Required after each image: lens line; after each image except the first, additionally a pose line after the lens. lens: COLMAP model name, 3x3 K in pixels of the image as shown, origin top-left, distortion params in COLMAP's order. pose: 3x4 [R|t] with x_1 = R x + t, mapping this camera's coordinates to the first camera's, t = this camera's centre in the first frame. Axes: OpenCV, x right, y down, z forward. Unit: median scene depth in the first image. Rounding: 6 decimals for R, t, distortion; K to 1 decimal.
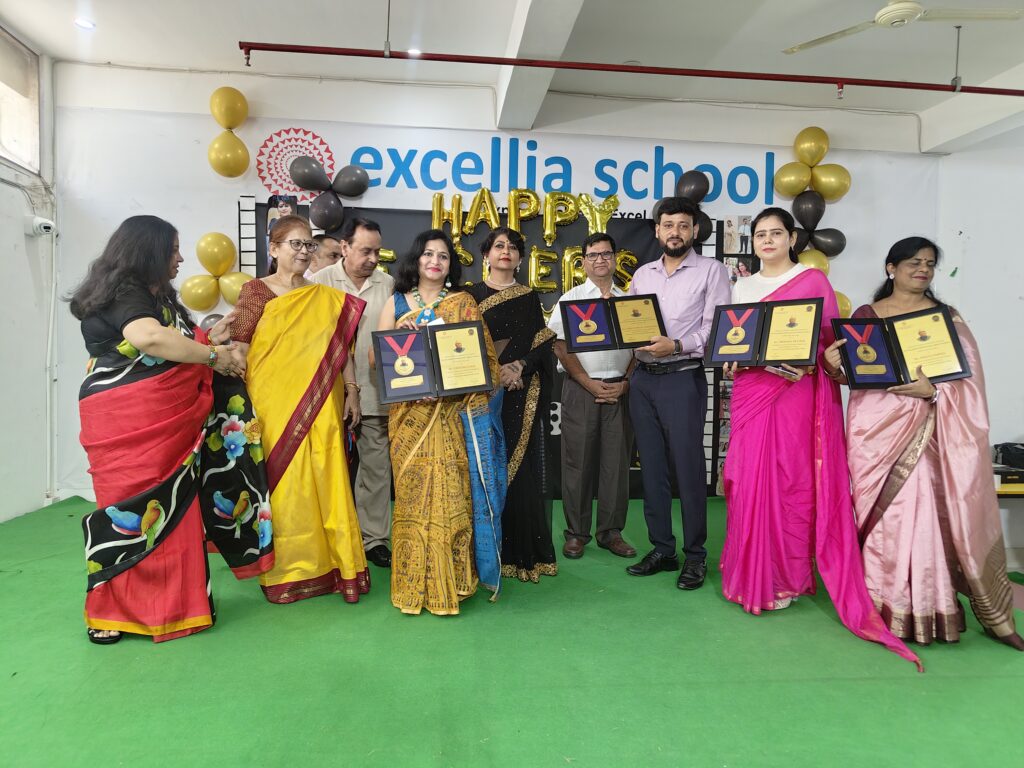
lens RADIAL K [[705.5, 0, 512.5], [0, 705.5, 381.9], [0, 0, 1]] dist [-0.007350, 0.014127]
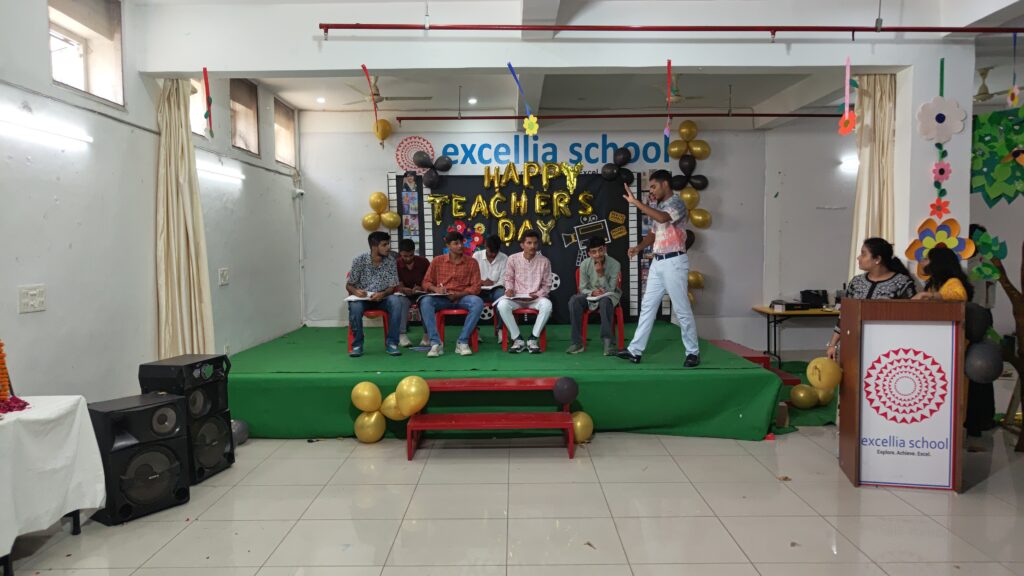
lens RADIAL K [[701.7, 0, 514.5], [0, 701.7, 290.5], [0, 0, 1]] dist [0.020942, -0.013981]
pose [[0.994007, -0.020614, -0.107357, 0.170340], [0.023398, 0.999420, 0.024740, 0.028429], [0.106785, -0.027103, 0.993913, -0.924223]]
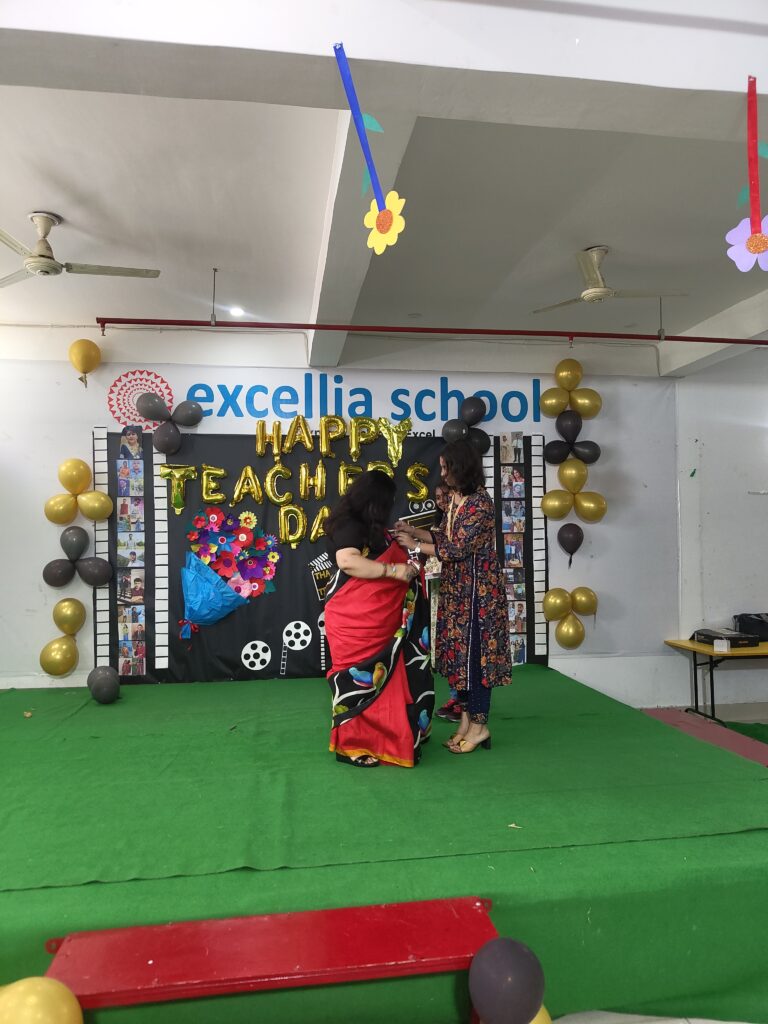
lens RADIAL K [[702.8, 0, 381.7], [0, 702.8, 525.9], [0, 0, 1]] dist [0.012036, -0.013841]
pose [[0.998955, -0.027421, 0.036557, 0.052154], [0.029644, 0.997654, -0.061711, -0.007810], [-0.034779, 0.062731, 0.997424, -0.194613]]
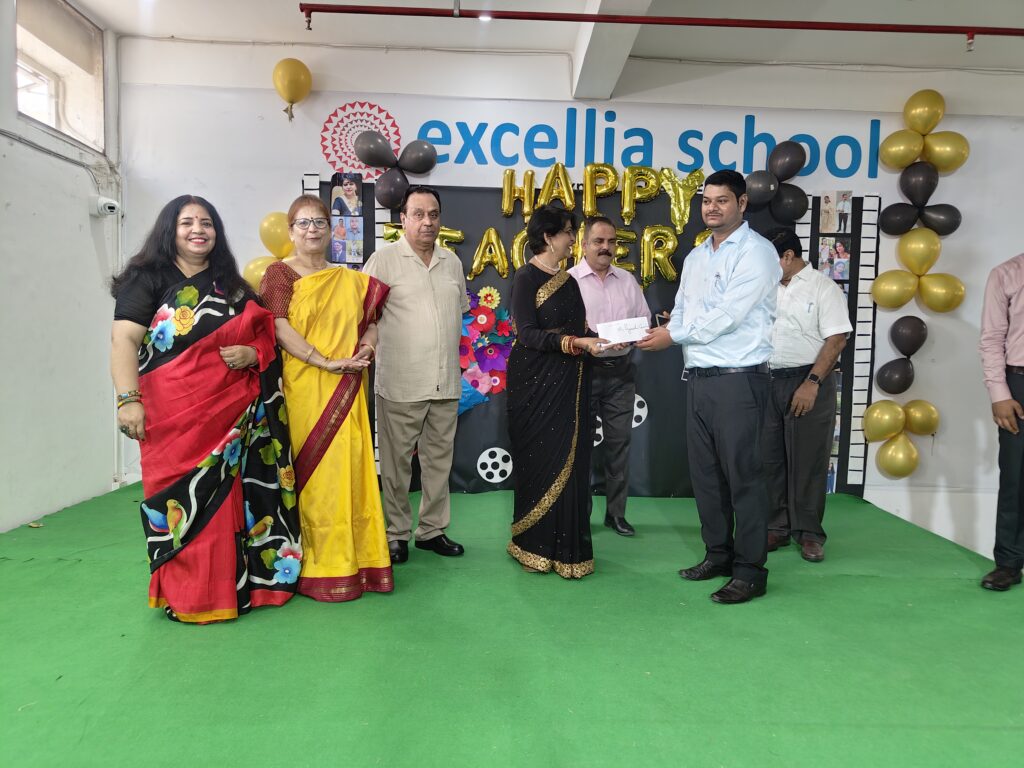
lens RADIAL K [[705.5, 0, 521.6], [0, 705.5, 390.6], [0, 0, 1]] dist [-0.007350, 0.014127]
pose [[0.996699, 0.013548, -0.080048, -0.009817], [-0.011161, 0.999482, 0.030189, -0.001211], [0.080416, -0.029196, 0.996334, 0.057251]]
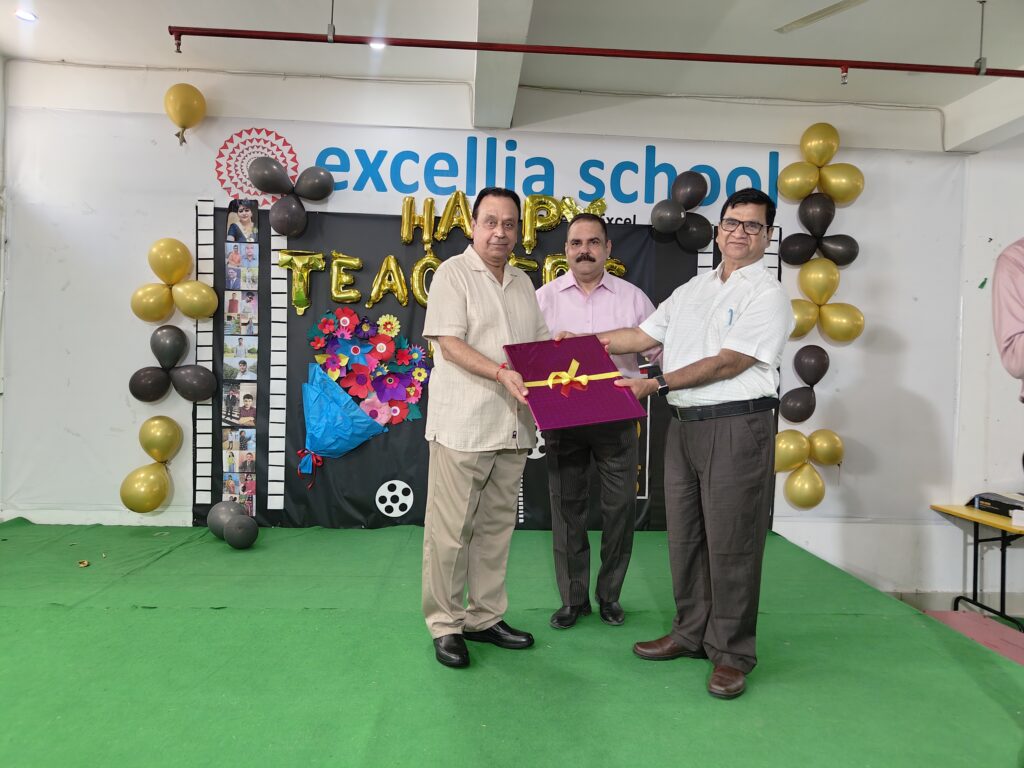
lens RADIAL K [[705.5, 0, 506.6], [0, 705.5, 384.2], [0, 0, 1]] dist [-0.007350, 0.014127]
pose [[0.998864, 0.008885, -0.046814, 0.069464], [-0.009862, 0.999738, -0.020676, -0.002912], [0.046618, 0.021114, 0.998690, 0.084708]]
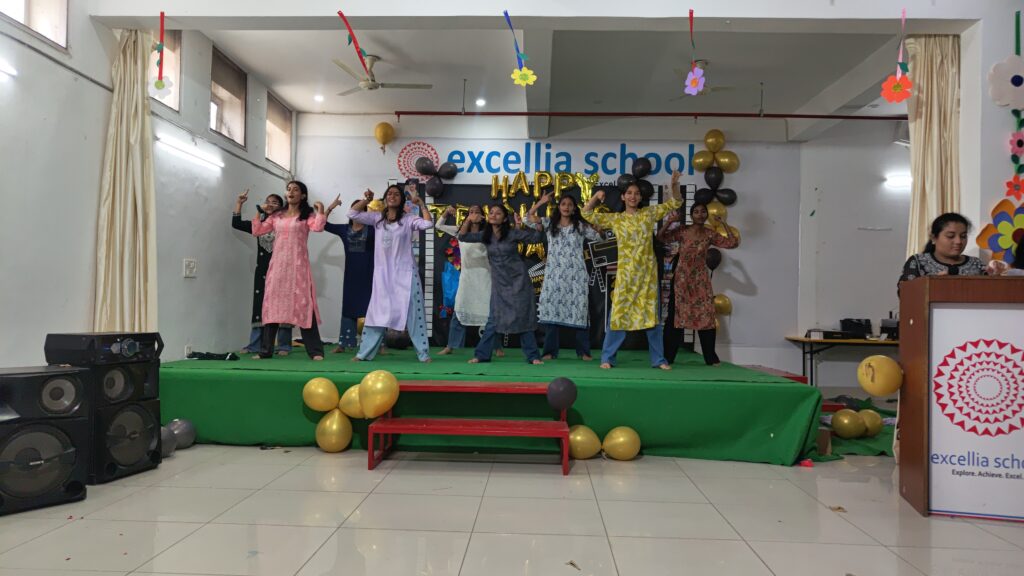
lens RADIAL K [[701.7, 0, 513.2], [0, 701.7, 298.6], [0, 0, 1]] dist [0.020942, -0.013981]
pose [[0.989435, -0.001179, -0.144974, 0.199665], [-0.006466, 0.998613, -0.052253, 0.140647], [0.144835, 0.052639, 0.988055, -0.745526]]
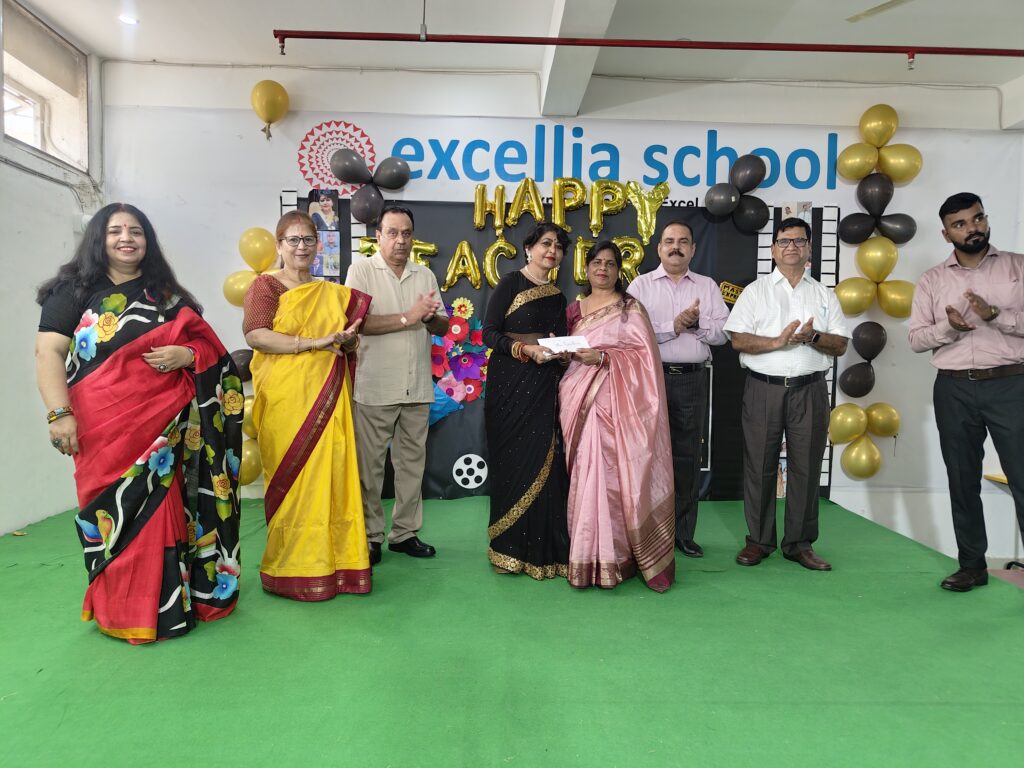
lens RADIAL K [[705.5, 0, 515.0], [0, 705.5, 388.7], [0, 0, 1]] dist [-0.007350, 0.014127]
pose [[0.997221, 0.000641, -0.074503, 0.014631], [0.000193, 0.999937, 0.011180, 0.003802], [0.074505, -0.011164, 0.997158, 0.030894]]
